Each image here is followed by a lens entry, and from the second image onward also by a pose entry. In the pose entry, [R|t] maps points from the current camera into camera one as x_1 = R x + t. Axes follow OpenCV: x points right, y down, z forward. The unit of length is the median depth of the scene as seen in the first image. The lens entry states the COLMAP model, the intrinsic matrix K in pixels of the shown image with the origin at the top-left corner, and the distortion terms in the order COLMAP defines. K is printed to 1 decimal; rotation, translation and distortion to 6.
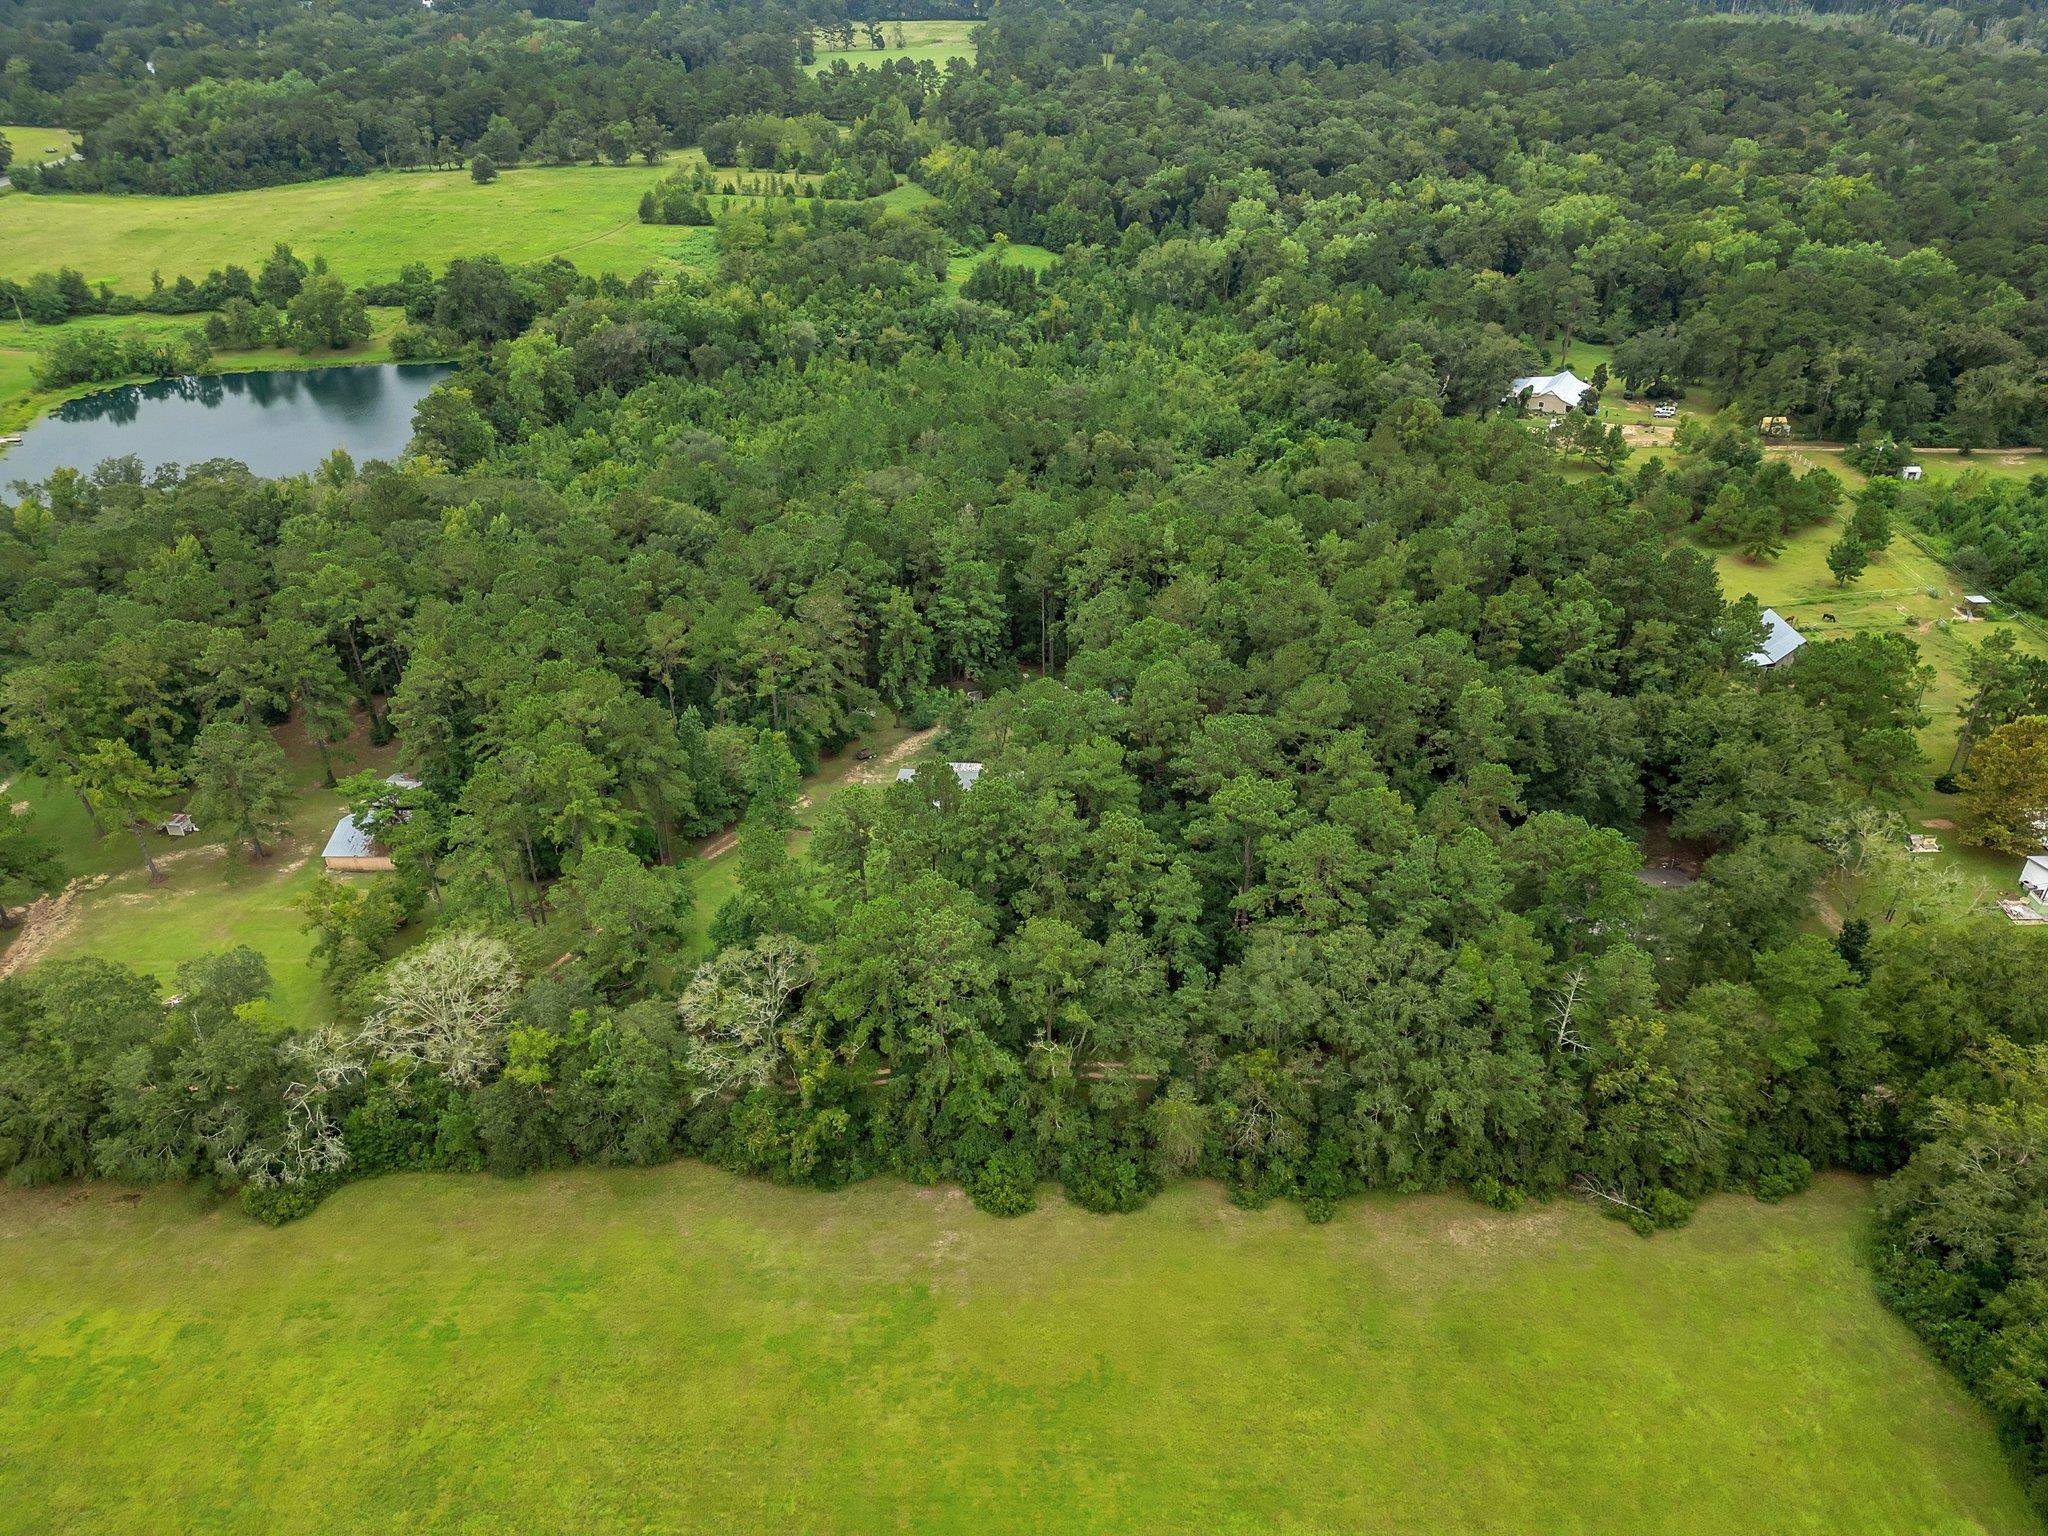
lens RADIAL K [[1437.7, 0, 1028.9], [0, 1437.7, 765.9], [0, 0, 1]] dist [0.053092, -0.036069]
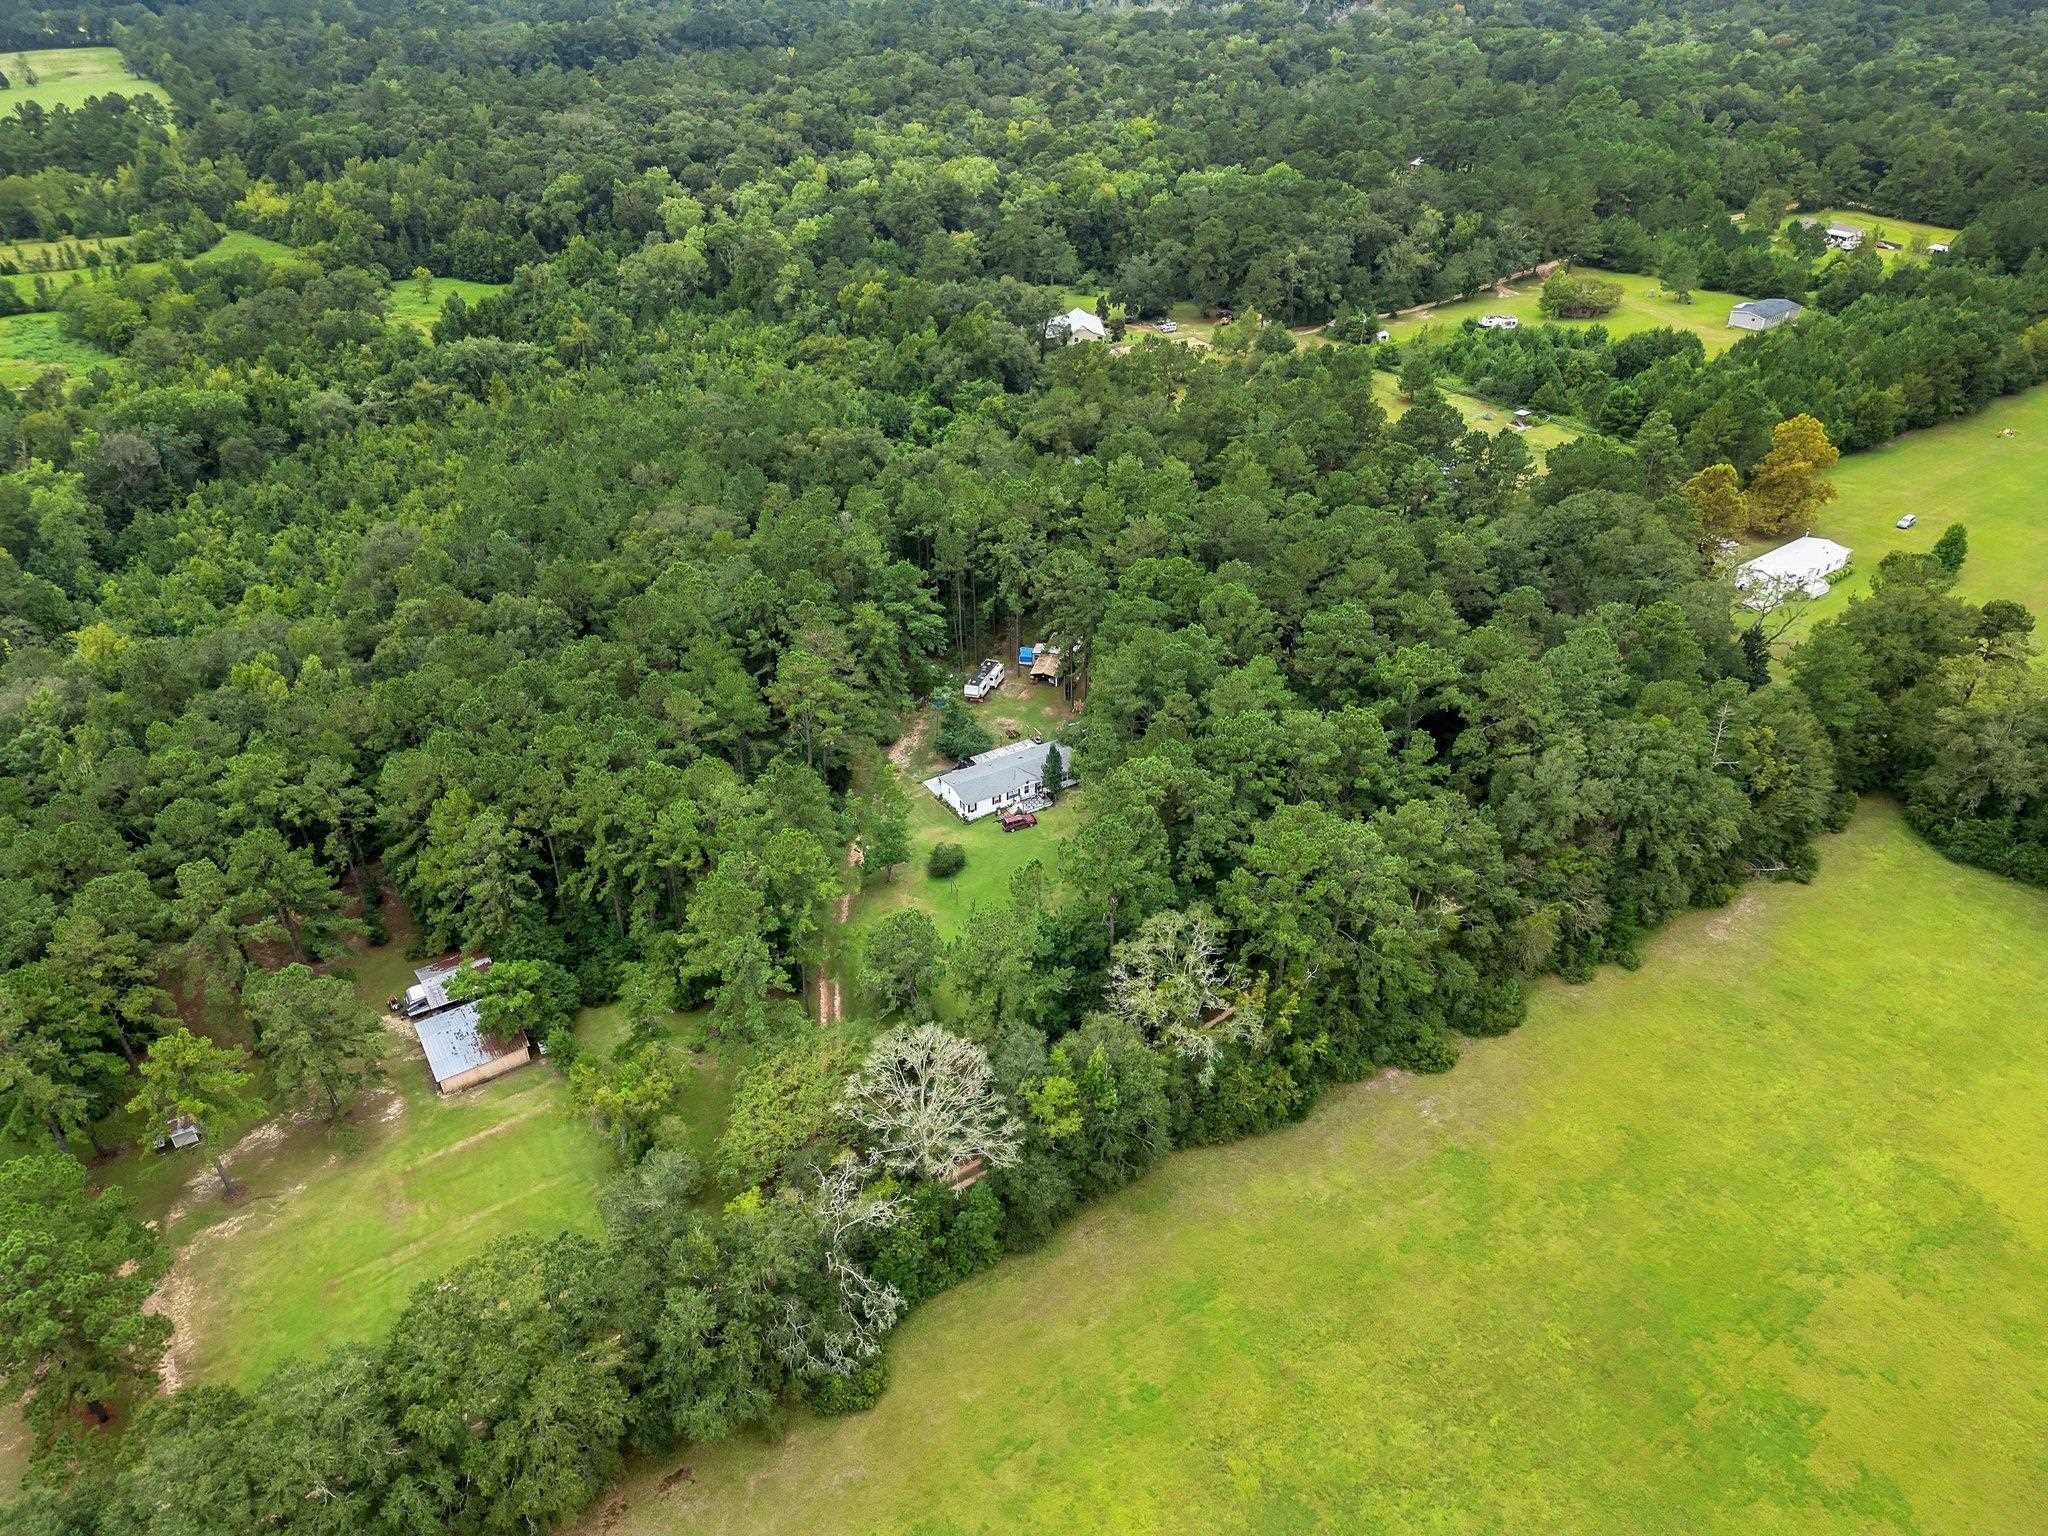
lens RADIAL K [[1437.7, 0, 1033.8], [0, 1437.7, 773.7], [0, 0, 1]] dist [0.053092, -0.036069]
pose [[0.835678, -0.310005, 0.453364, -0.287213], [0.307246, 0.948095, 0.081954, -0.036250], [-0.455238, 0.070807, 0.887550, 0.060044]]
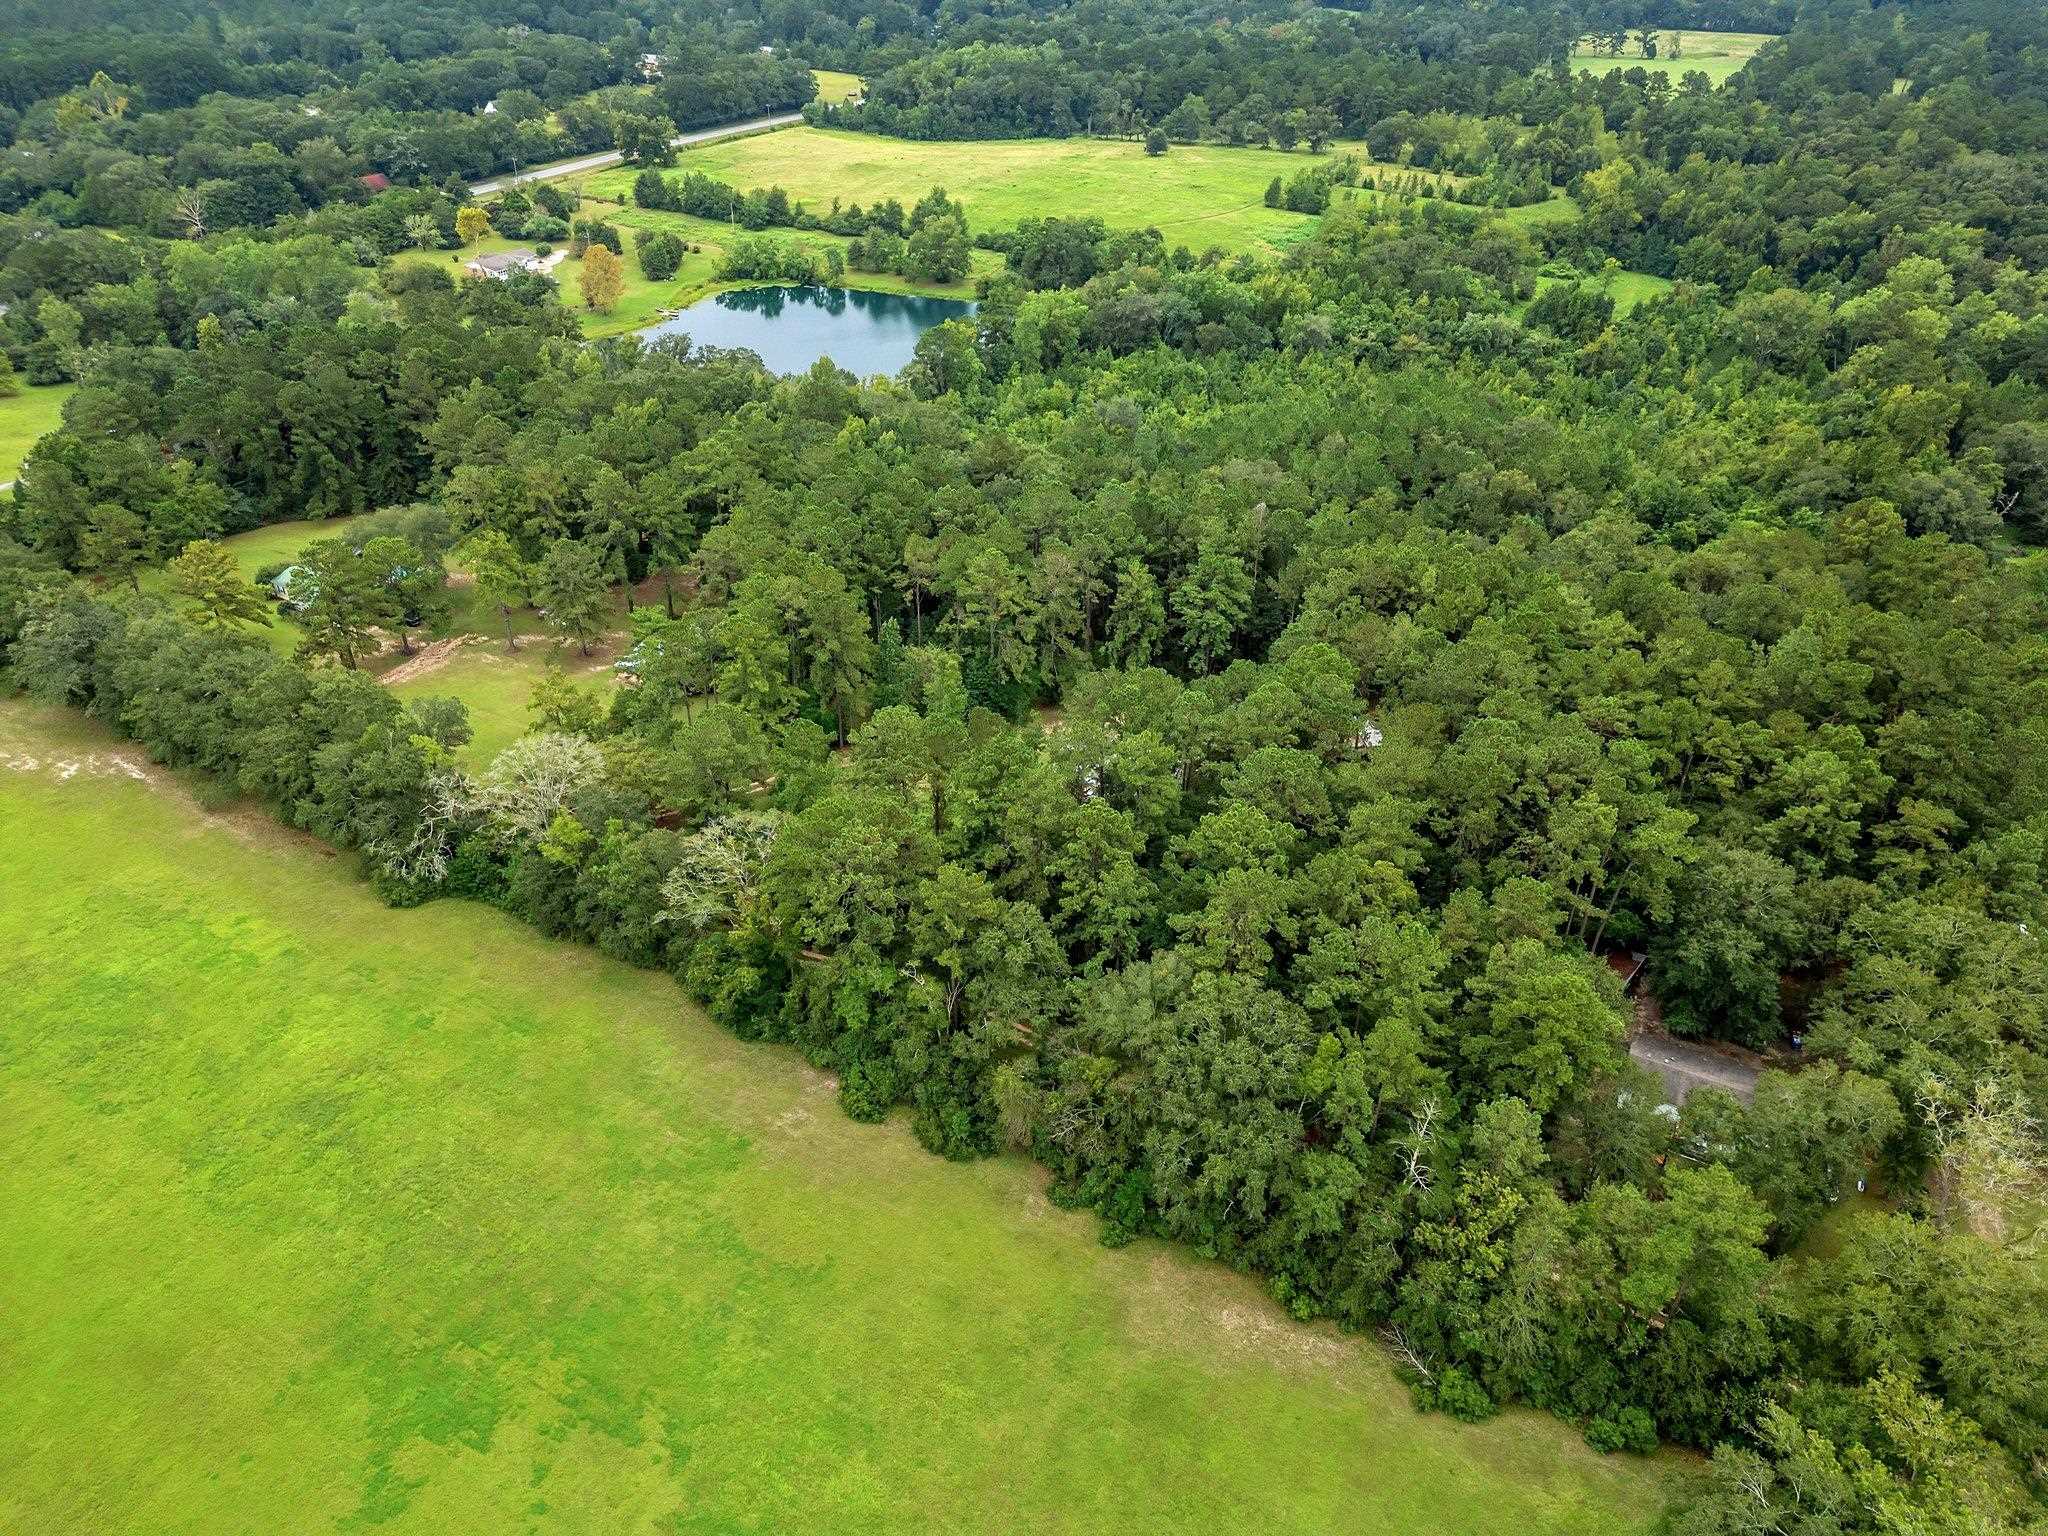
lens RADIAL K [[1437.7, 0, 1032.3], [0, 1437.7, 769.5], [0, 0, 1]] dist [0.053092, -0.036069]
pose [[0.863888, 0.281904, -0.417407, 0.191602], [-0.280181, 0.957616, 0.066866, -0.018388], [0.418565, 0.059185, 0.906256, 0.027825]]
